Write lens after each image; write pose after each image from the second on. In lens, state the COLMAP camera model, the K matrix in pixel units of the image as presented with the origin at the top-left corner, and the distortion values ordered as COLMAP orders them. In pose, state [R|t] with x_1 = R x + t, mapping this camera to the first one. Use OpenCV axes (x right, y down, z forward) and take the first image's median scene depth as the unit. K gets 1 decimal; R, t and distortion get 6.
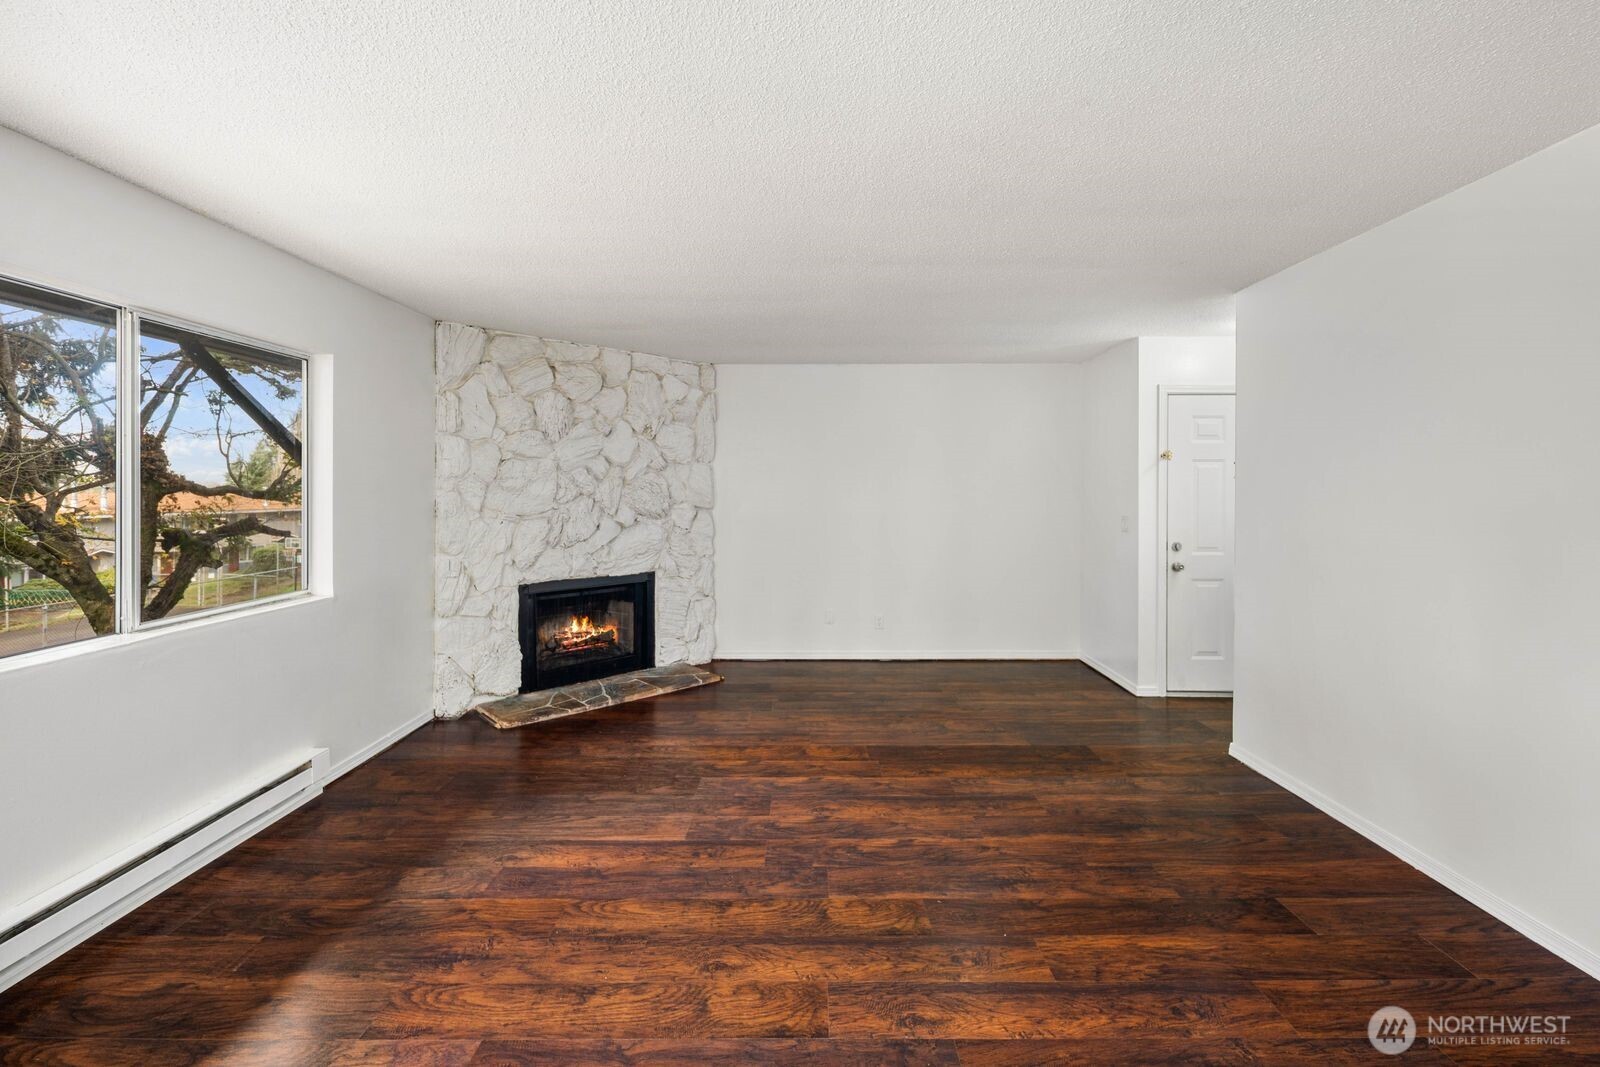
lens RADIAL K [[717.8, 0, 804.0], [0, 717.8, 489.3], [0, 0, 1]] dist [0.001842, 0.000154]
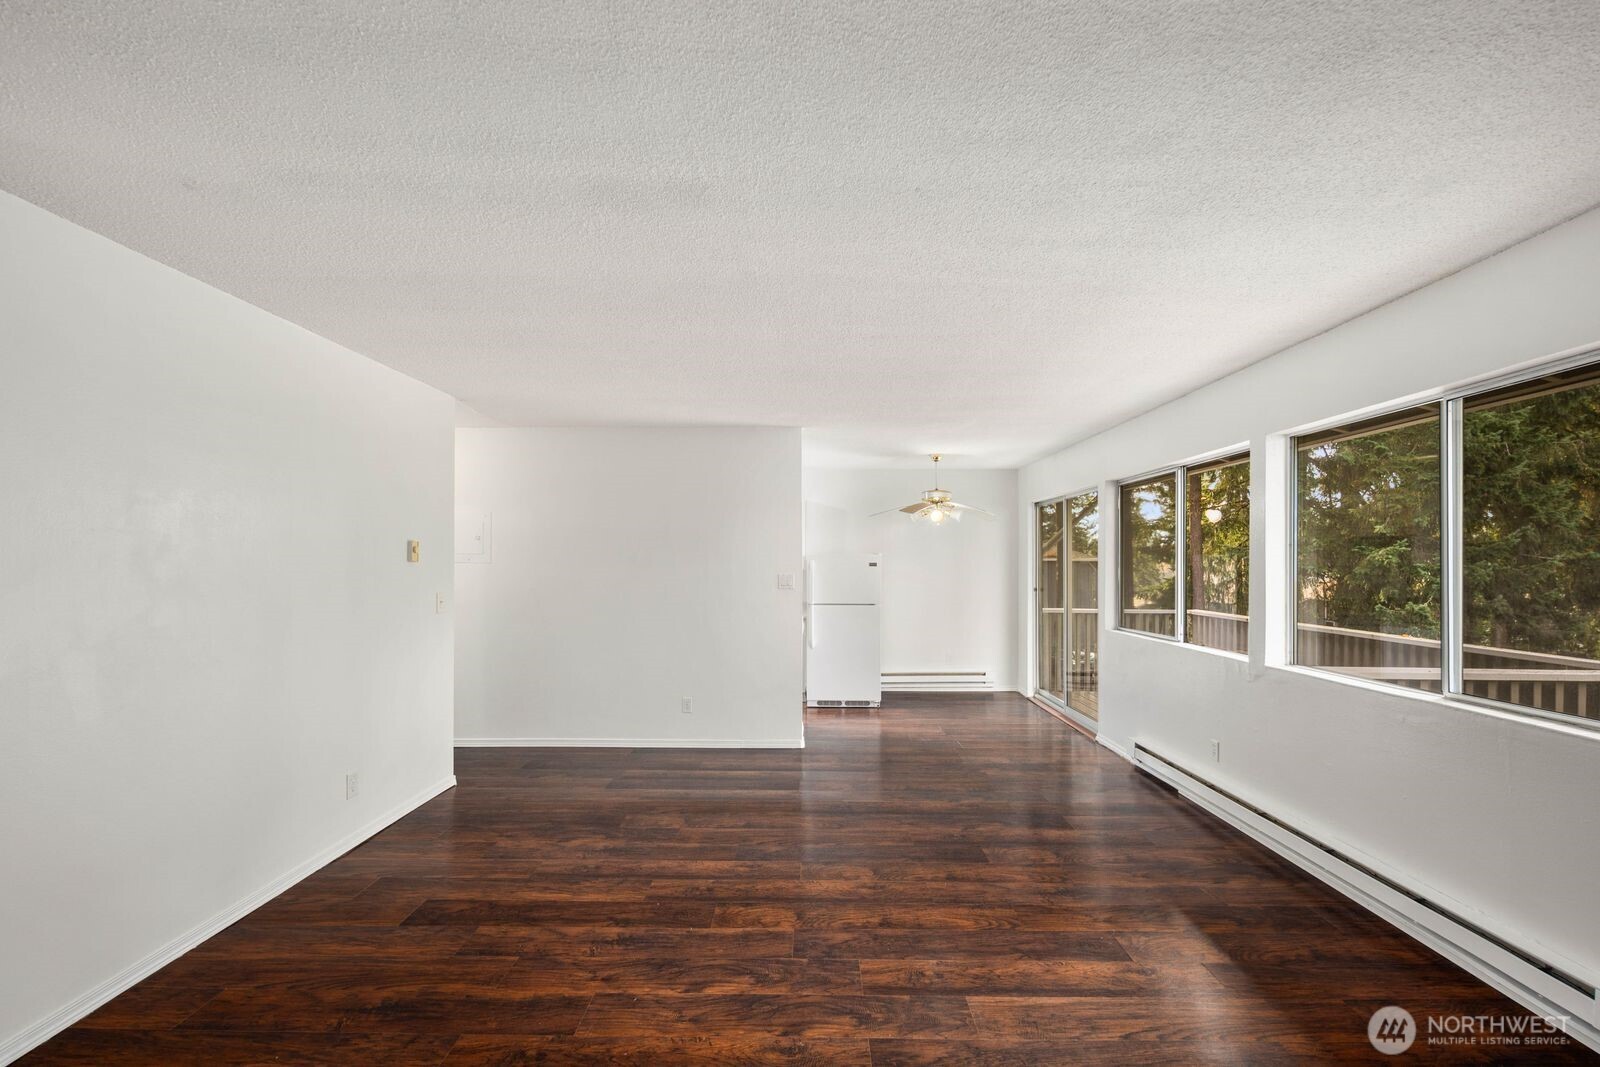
lens RADIAL K [[699.4, 0, 801.5], [0, 699.4, 567.2], [0, 0, 1]] dist [0.005060, 0.000358]
pose [[-0.999924, -0.000101, 0.012306, 0.008736], [-0.000061, 0.999995, 0.003234, 0.003112], [-0.012306, 0.003234, -0.999919, 1.918812]]
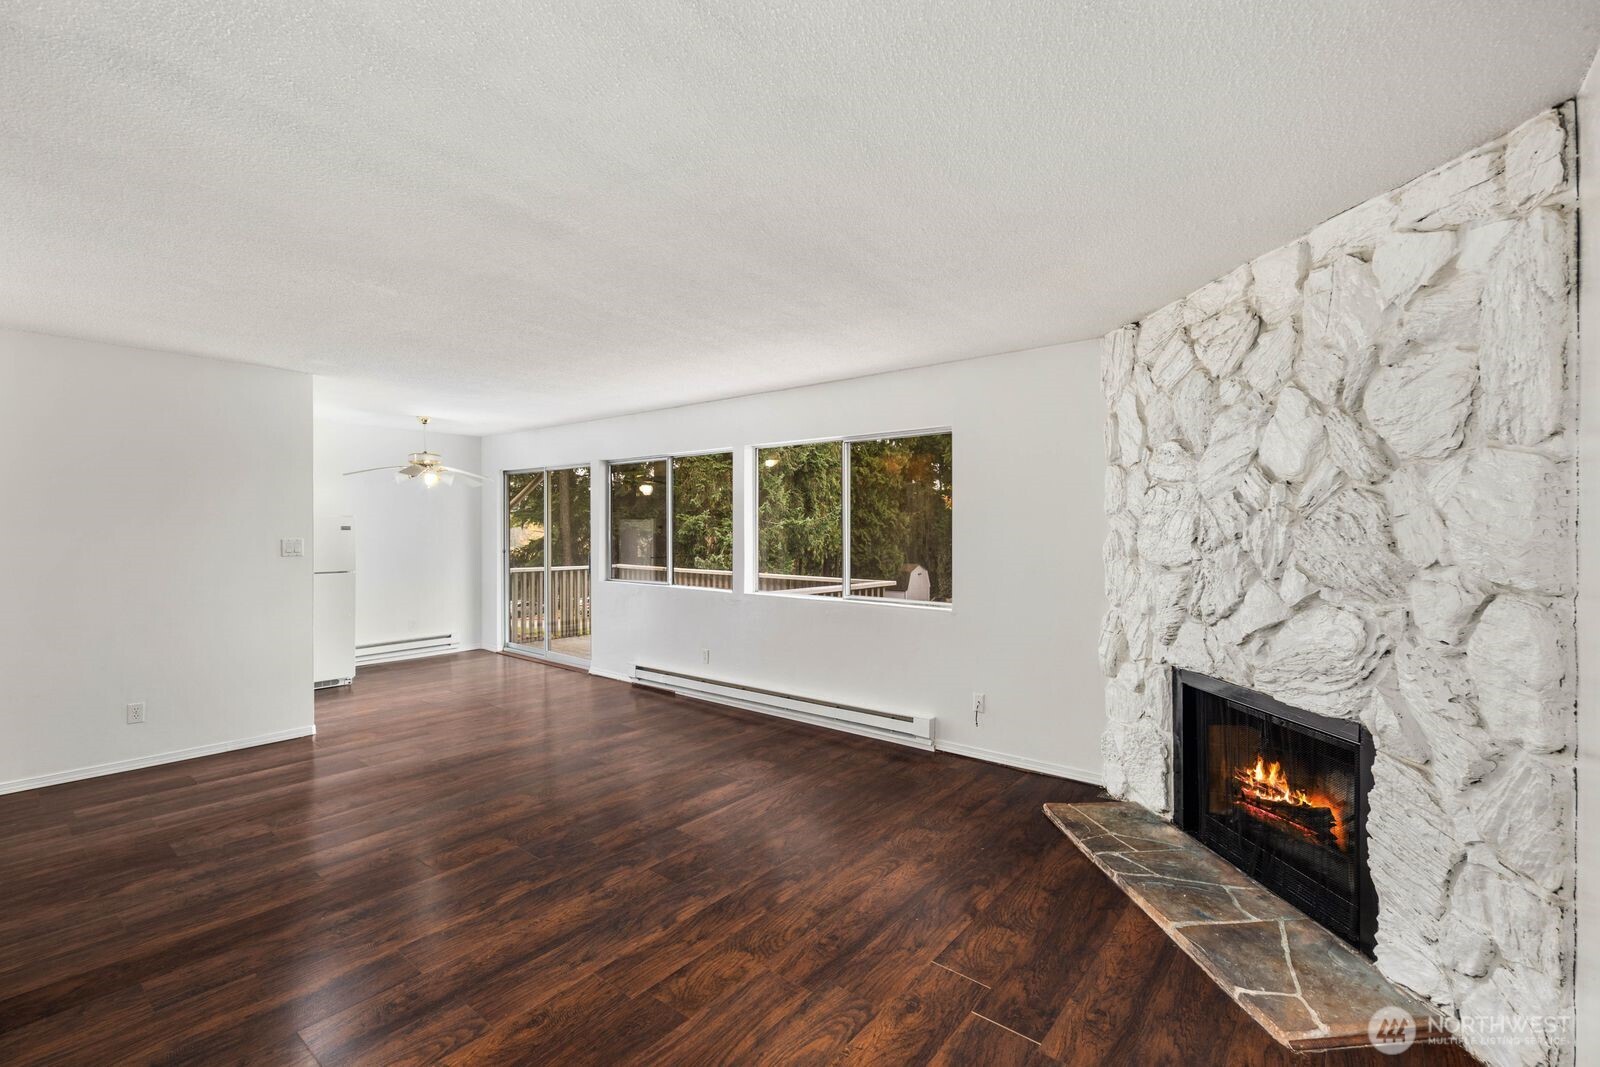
lens RADIAL K [[694.7, 0, 803.9], [0, 694.7, 529.9], [0, 0, 1]] dist [0.001468, -0.000528]
pose [[-0.631241, 0.002814, -0.775581, 0.619542], [-0.000398, 0.999992, 0.003952, -0.002681], [0.775586, 0.002803, -0.631235, 2.011594]]
